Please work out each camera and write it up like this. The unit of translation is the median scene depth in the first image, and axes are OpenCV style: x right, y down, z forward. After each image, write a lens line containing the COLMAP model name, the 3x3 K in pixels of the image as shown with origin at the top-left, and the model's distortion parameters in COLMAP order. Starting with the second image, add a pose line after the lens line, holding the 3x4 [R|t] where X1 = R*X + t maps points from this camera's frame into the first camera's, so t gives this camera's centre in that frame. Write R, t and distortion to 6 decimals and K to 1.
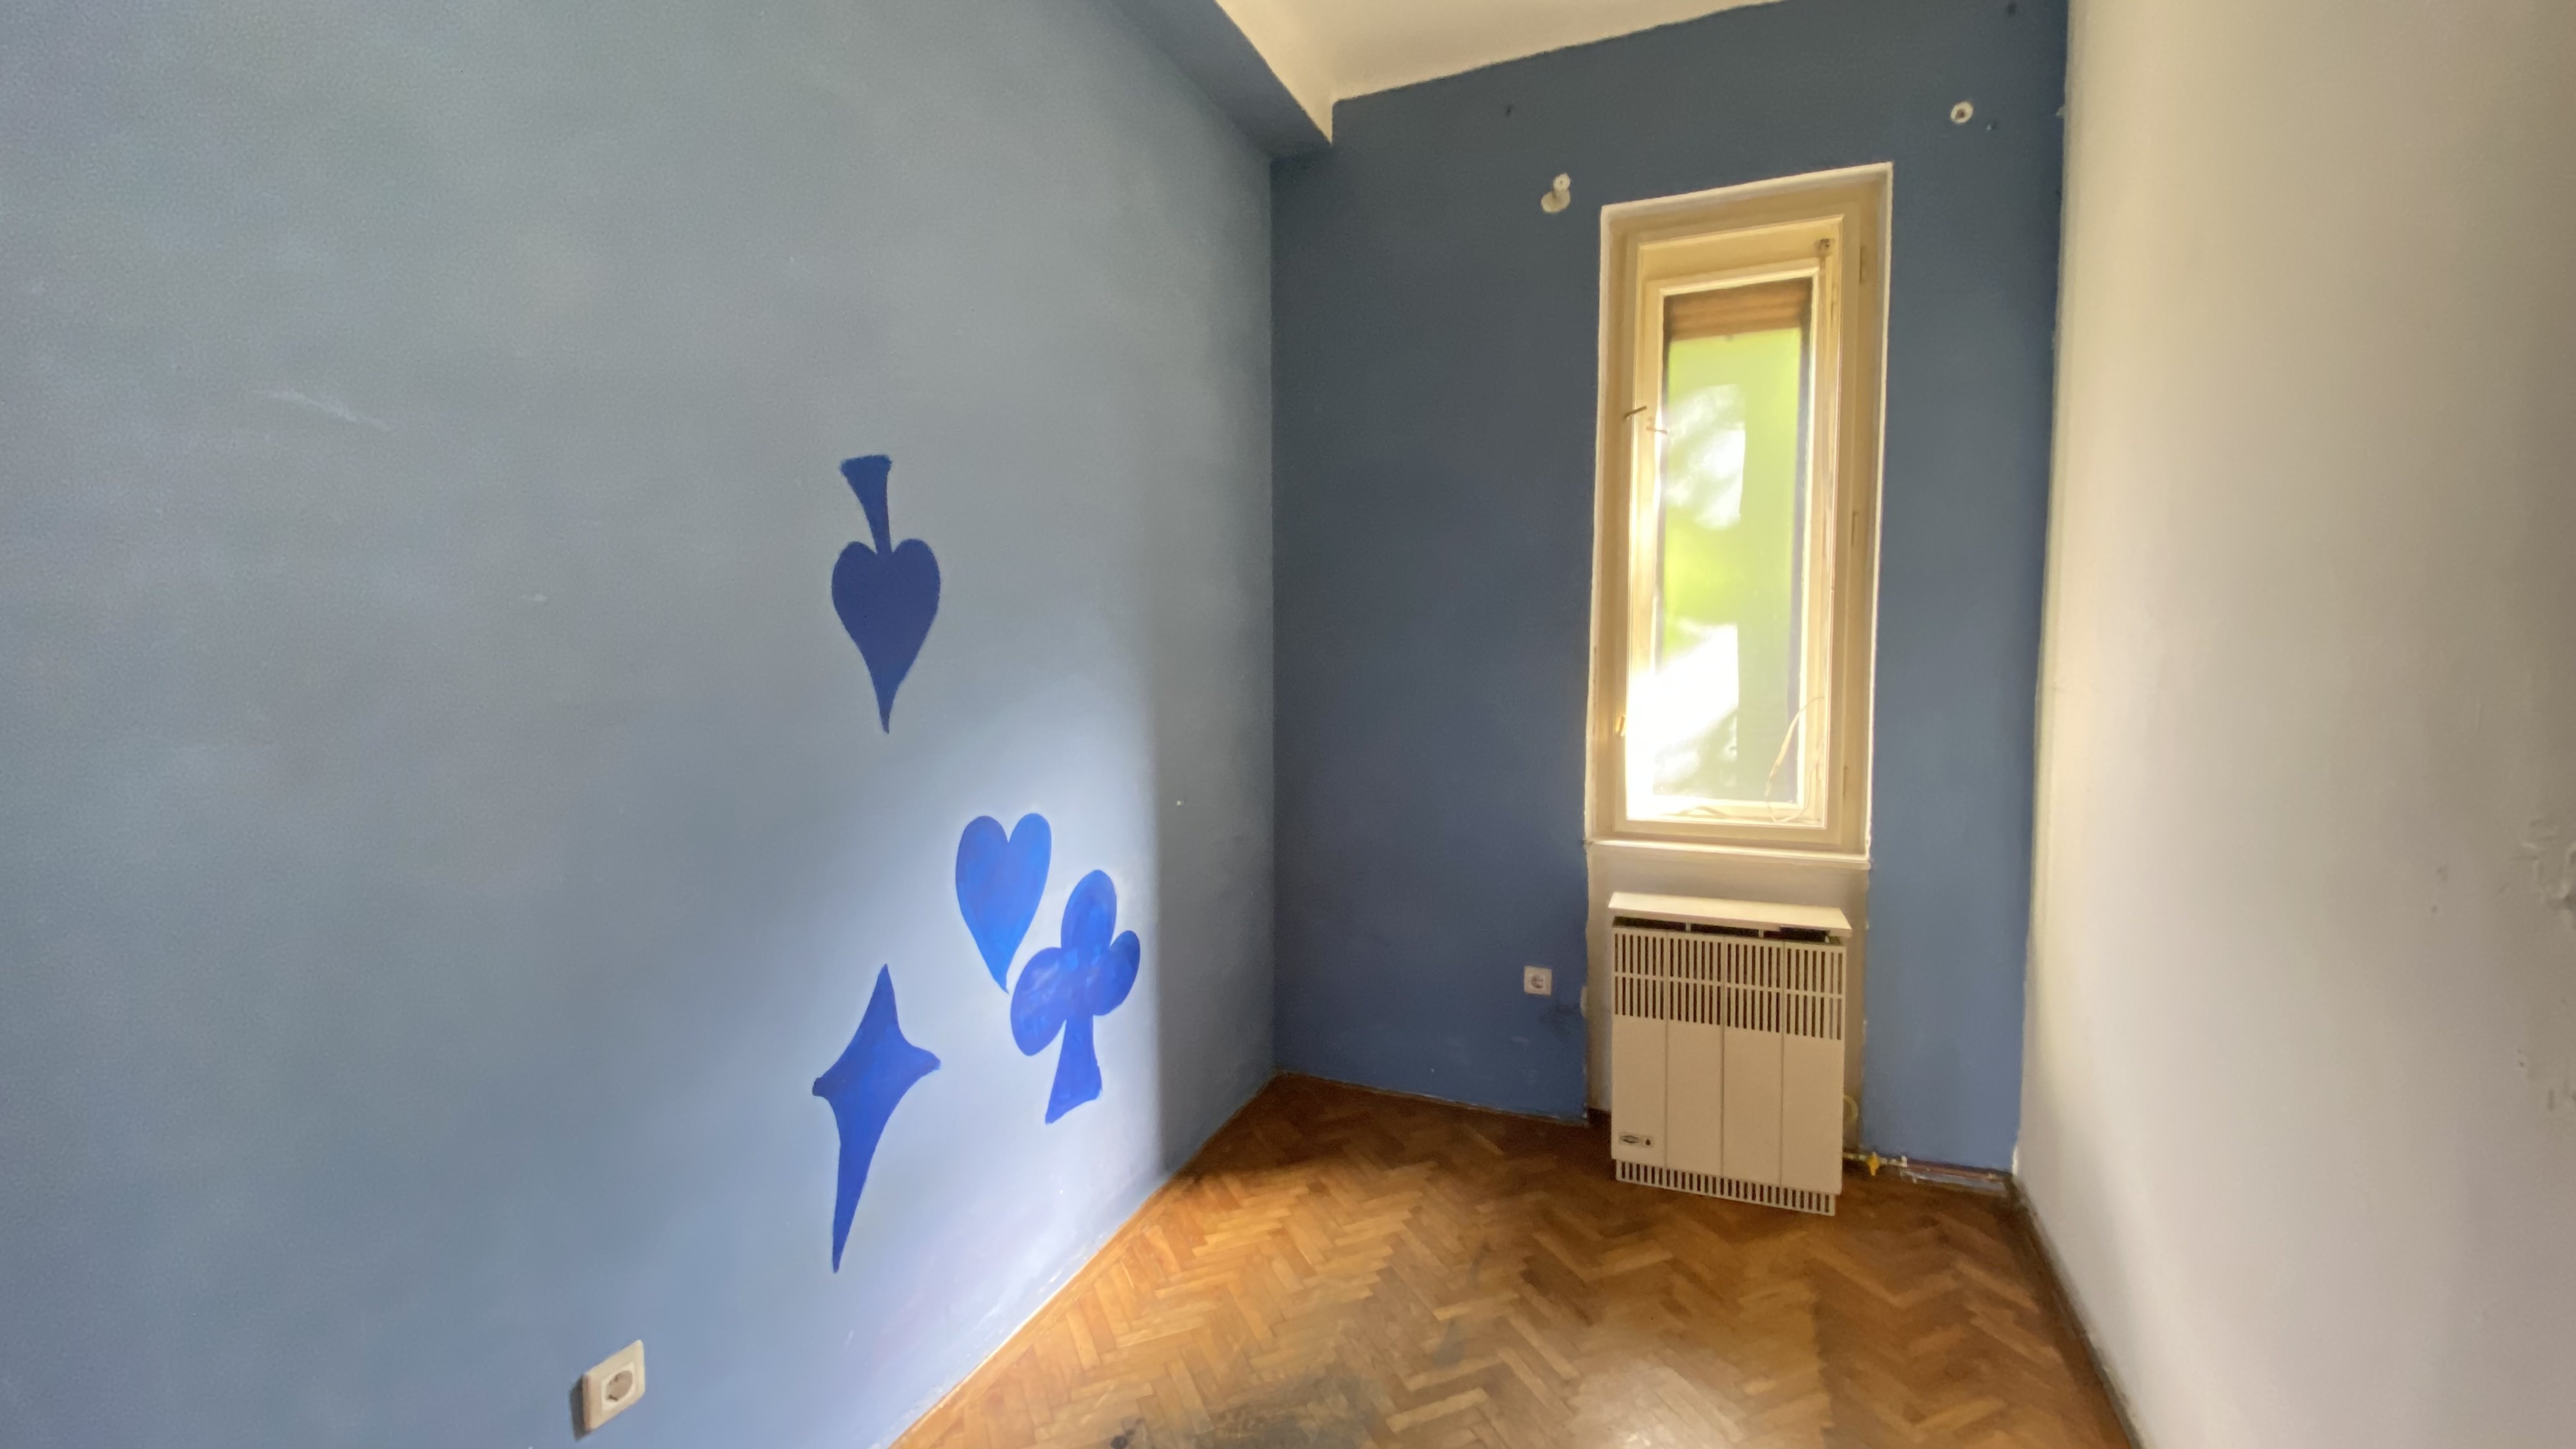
lens RADIAL K [[1046.0, 0, 1282.4], [0, 1046.0, 717.4], [0, 0, 1]] dist [-0.002162, -0.012235]
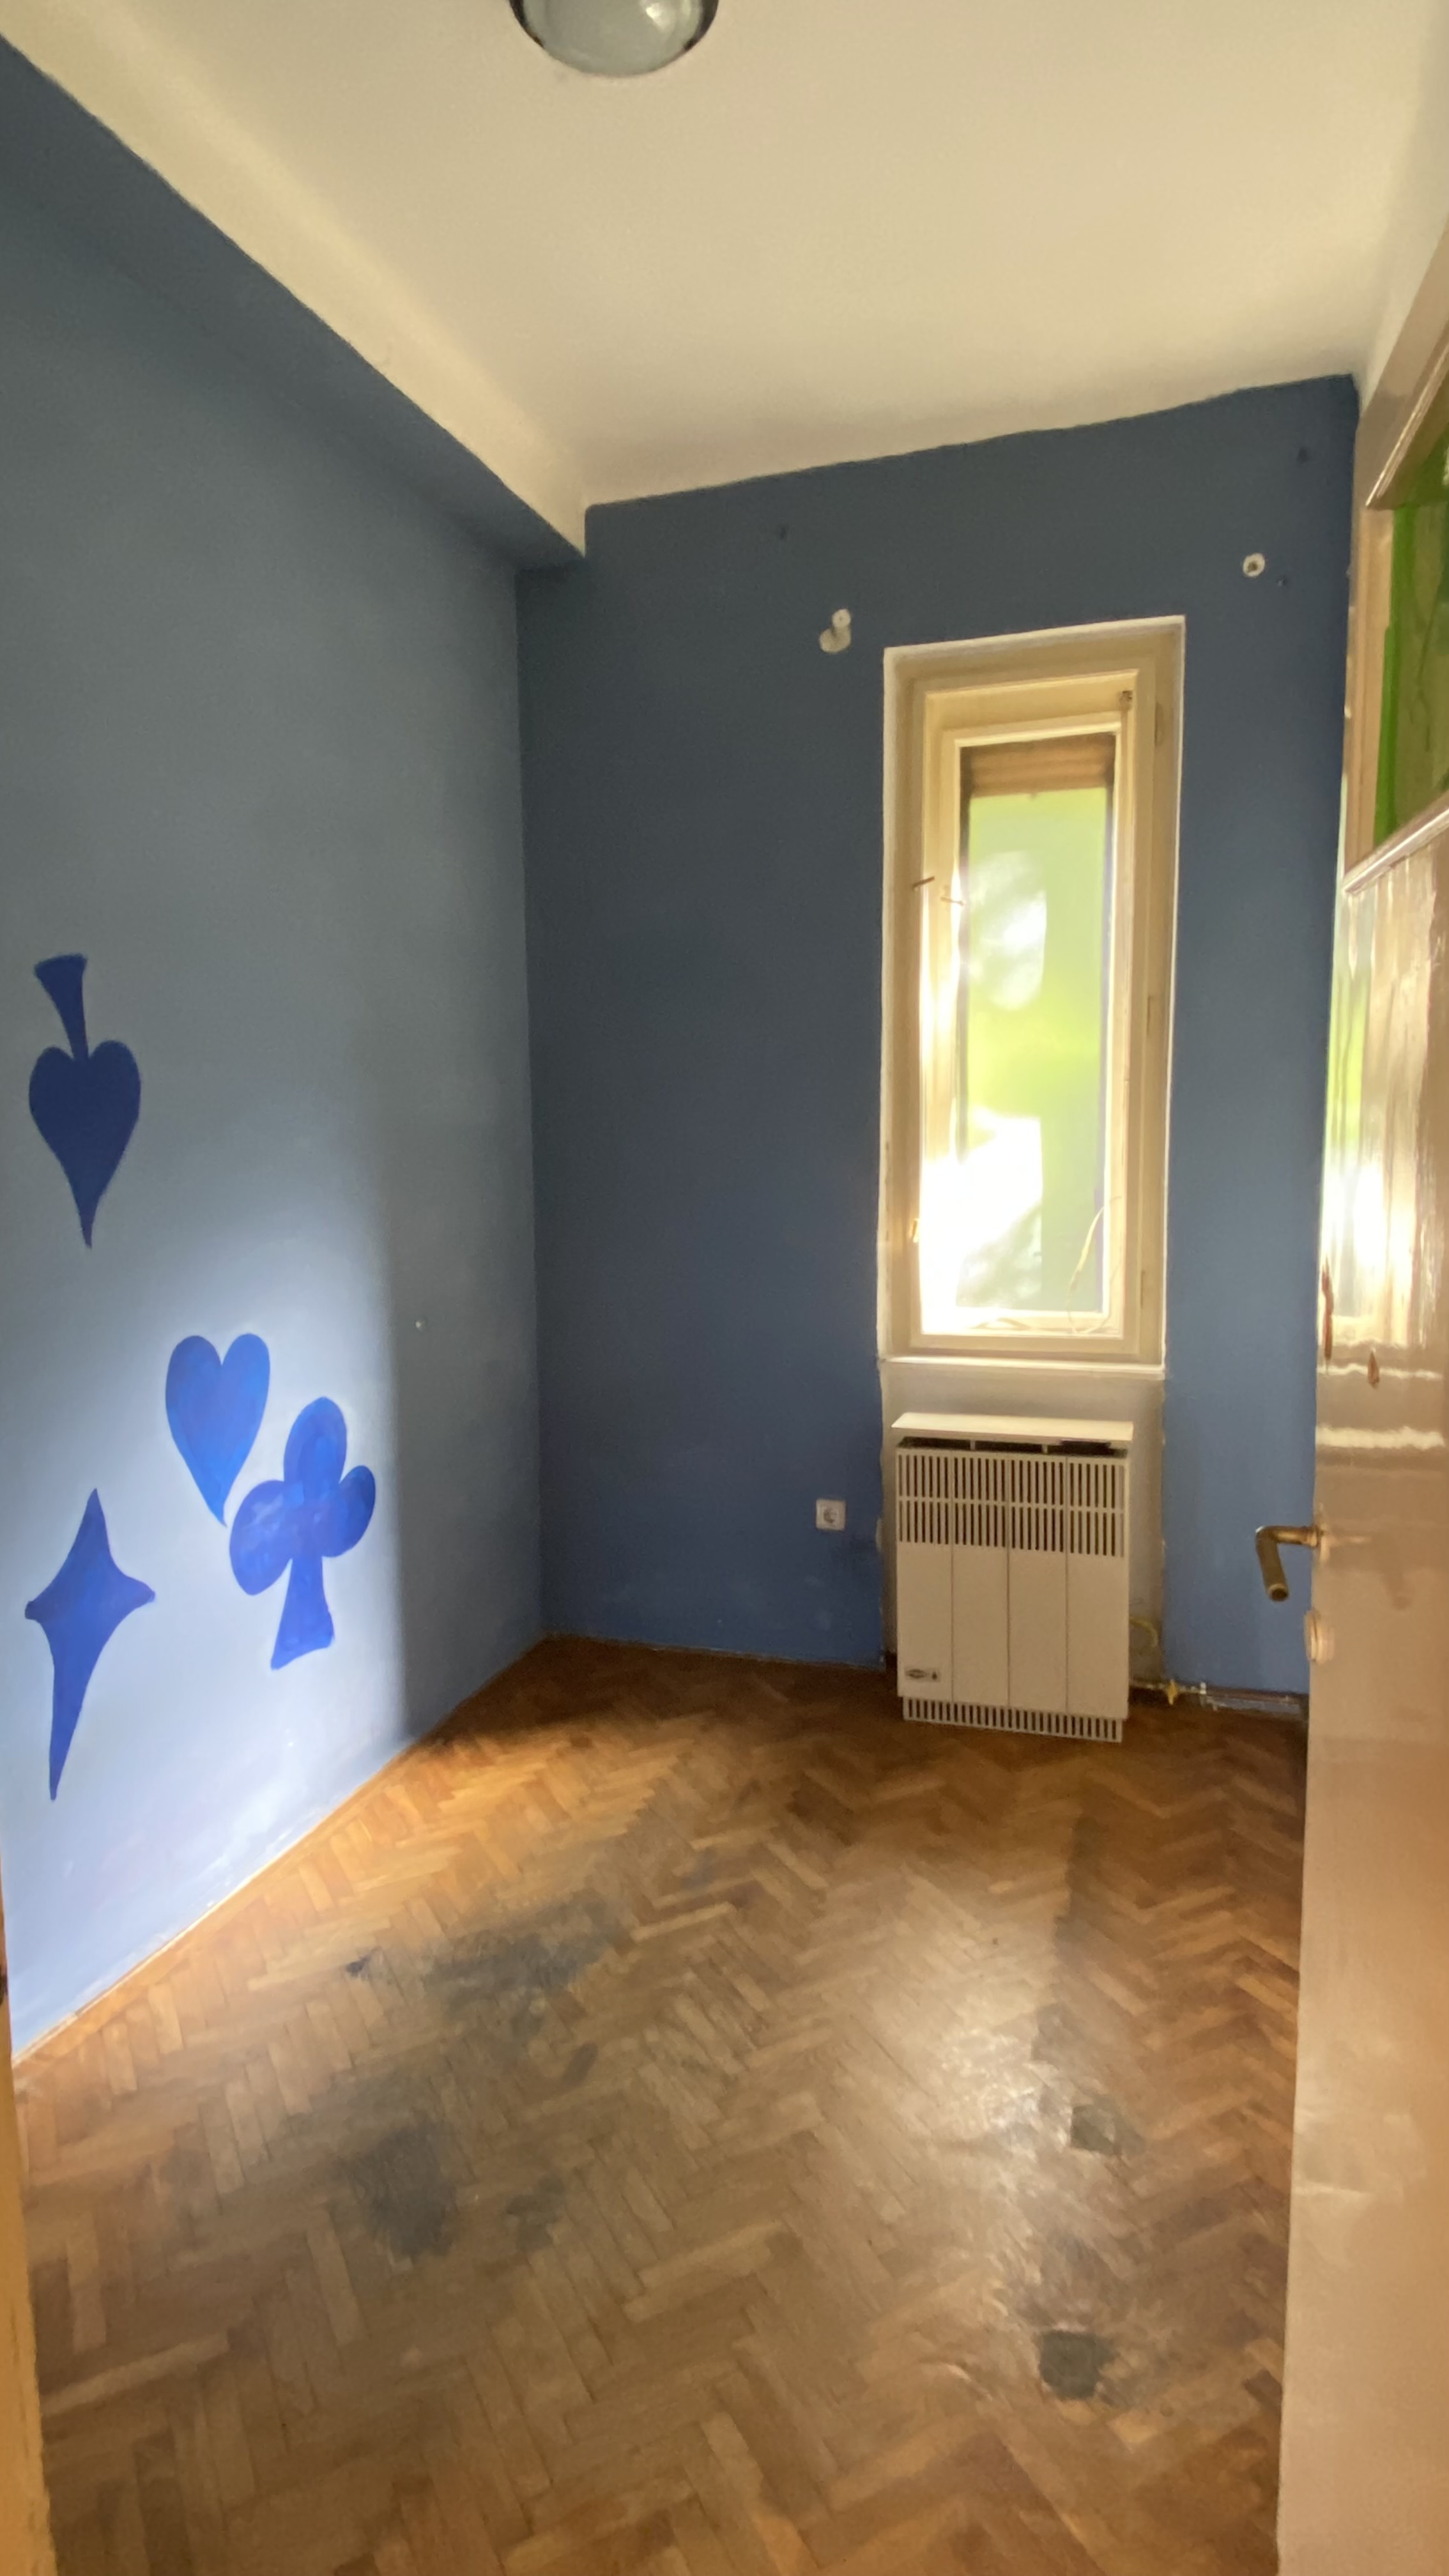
lens RADIAL K [[1419.1, 0, 726.5], [0, 1419.1, 1281.2], [0, 0, 1]] dist [0.005497, -0.000583]
pose [[0.995592, -0.015330, 0.092530, 0.055843], [0.011508, 0.999064, 0.041695, -0.001025], [-0.093083, -0.040447, 0.994837, -0.241775]]
